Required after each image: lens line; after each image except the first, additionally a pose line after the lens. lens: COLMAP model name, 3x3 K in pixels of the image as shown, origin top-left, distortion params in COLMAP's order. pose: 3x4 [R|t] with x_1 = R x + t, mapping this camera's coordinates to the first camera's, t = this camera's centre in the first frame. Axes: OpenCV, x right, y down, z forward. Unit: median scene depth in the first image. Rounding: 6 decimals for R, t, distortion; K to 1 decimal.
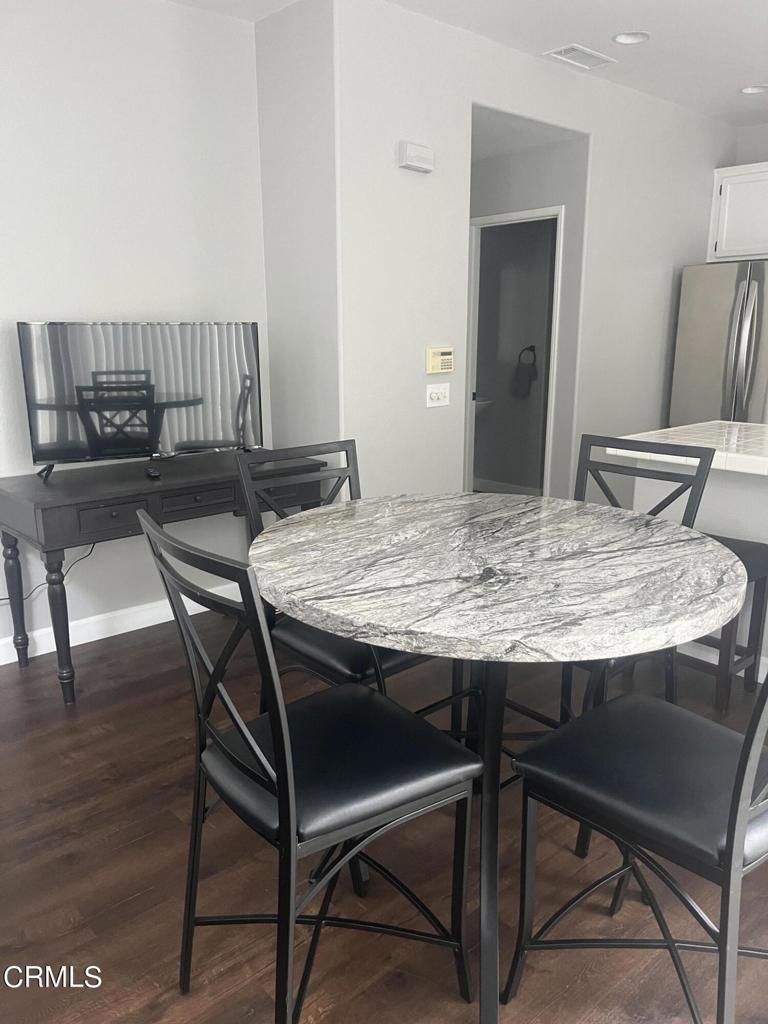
lens RADIAL K [[776.6, 0, 385.6], [0, 776.6, 495.5], [0, 0, 1]] dist [0.080736, -0.119812]
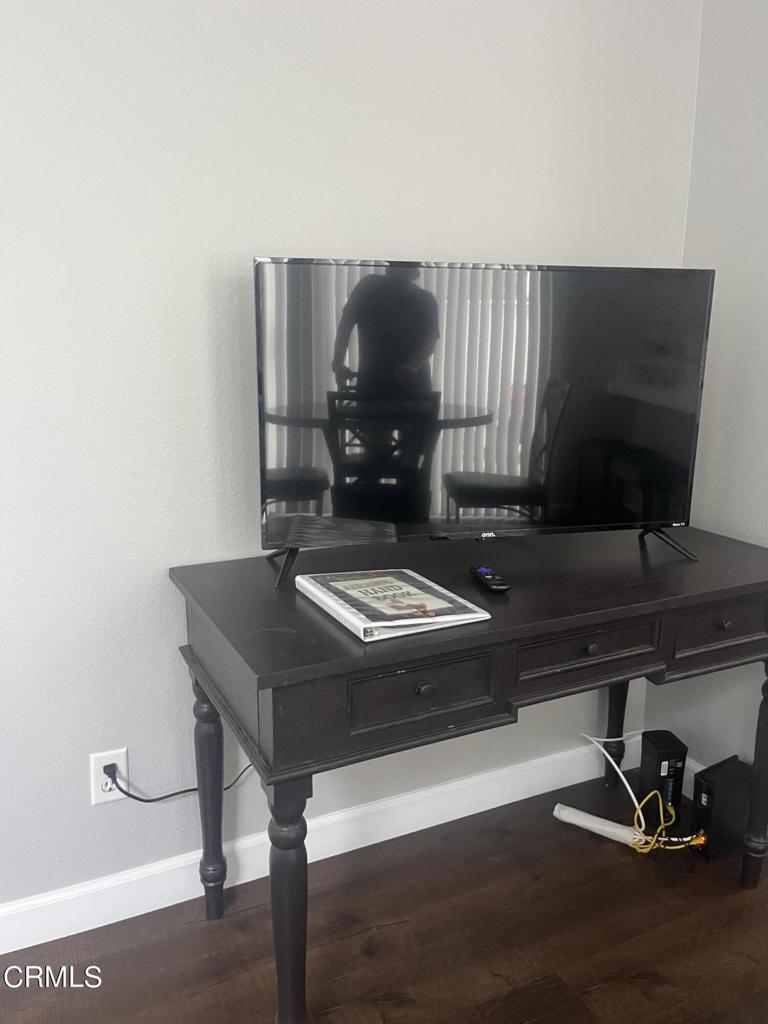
lens RADIAL K [[776.6, 0, 385.6], [0, 776.6, 495.5], [0, 0, 1]] dist [0.080736, -0.119812]
pose [[0.966928, 0.064283, -0.246814, -0.228872], [-0.069520, 0.997502, -0.012554, -0.060788], [0.245391, 0.029297, 0.968981, 0.491650]]
